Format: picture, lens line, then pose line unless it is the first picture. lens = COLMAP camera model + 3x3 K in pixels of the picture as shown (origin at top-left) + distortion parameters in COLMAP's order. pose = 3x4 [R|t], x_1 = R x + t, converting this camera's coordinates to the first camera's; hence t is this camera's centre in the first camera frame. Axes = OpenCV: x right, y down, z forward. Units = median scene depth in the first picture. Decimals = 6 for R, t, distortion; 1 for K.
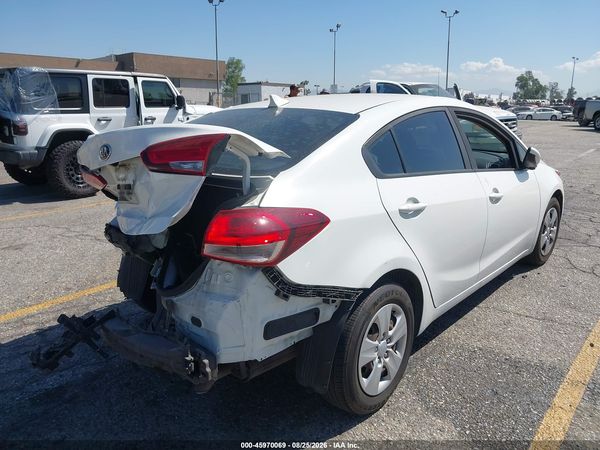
lens RADIAL K [[473.4, 0, 289.8], [0, 473.4, 225.0], [0, 0, 1]] dist [-0.008128, 0.002989]
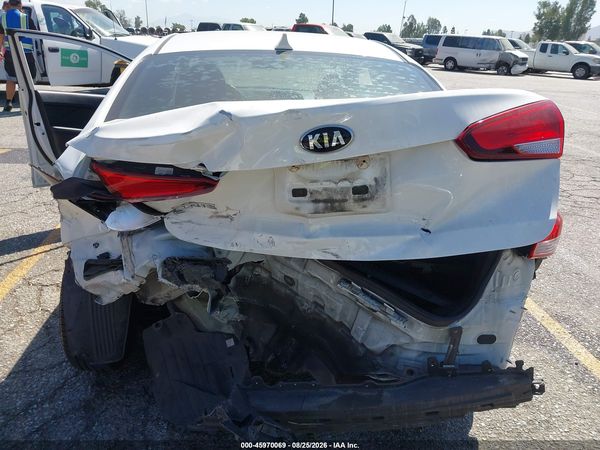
lens RADIAL K [[473.4, 0, 301.1], [0, 473.4, 229.1], [0, 0, 1]] dist [-0.008128, 0.002989]
pose [[0.707110, -0.238302, 0.665739, -0.714459], [0.139137, 0.969985, 0.199424, -0.143084], [-0.693280, -0.048386, 0.719043, 0.506898]]
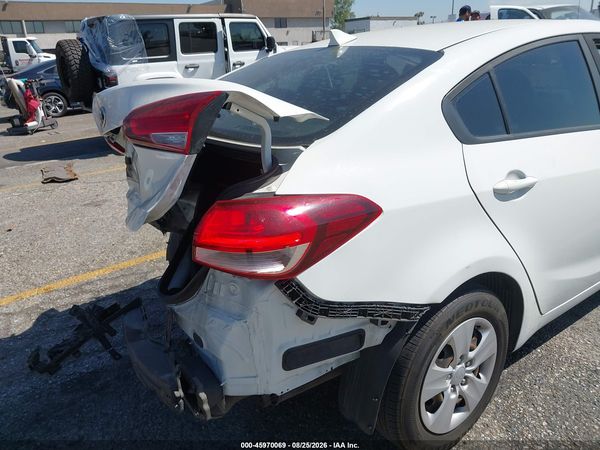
lens RADIAL K [[473.4, 0, 290.1], [0, 473.4, 229.9], [0, 0, 1]] dist [-0.008128, 0.002989]
pose [[0.975323, 0.033374, -0.218245, 0.088106], [-0.005363, 0.991799, 0.127697, -0.058377], [0.220717, -0.123375, 0.967503, 0.236884]]
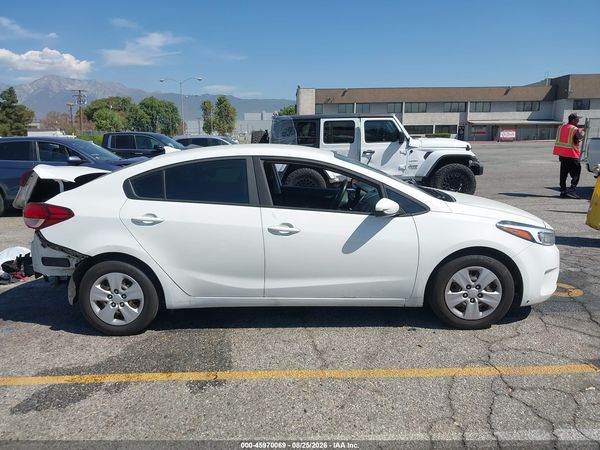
lens RADIAL K [[471.9, 0, 292.6], [0, 471.9, 226.1], [0, 0, 1]] dist [0.010569, -0.018848]
pose [[0.665002, 0.127170, -0.735935, 1.765759], [-0.164133, 0.986191, 0.022101, -0.130762], [0.728583, 0.106094, 0.676691, 0.279044]]
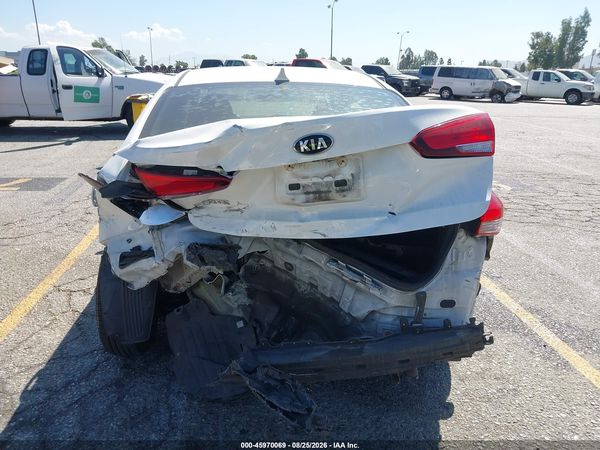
lens RADIAL K [[473.4, 0, 299.9], [0, 473.4, 225.8], [0, 0, 1]] dist [-0.008128, 0.002989]
pose [[0.709794, -0.204576, 0.674049, -0.829530], [0.158824, 0.978737, 0.129804, -0.107545], [-0.686271, 0.014921, 0.727193, 0.378633]]
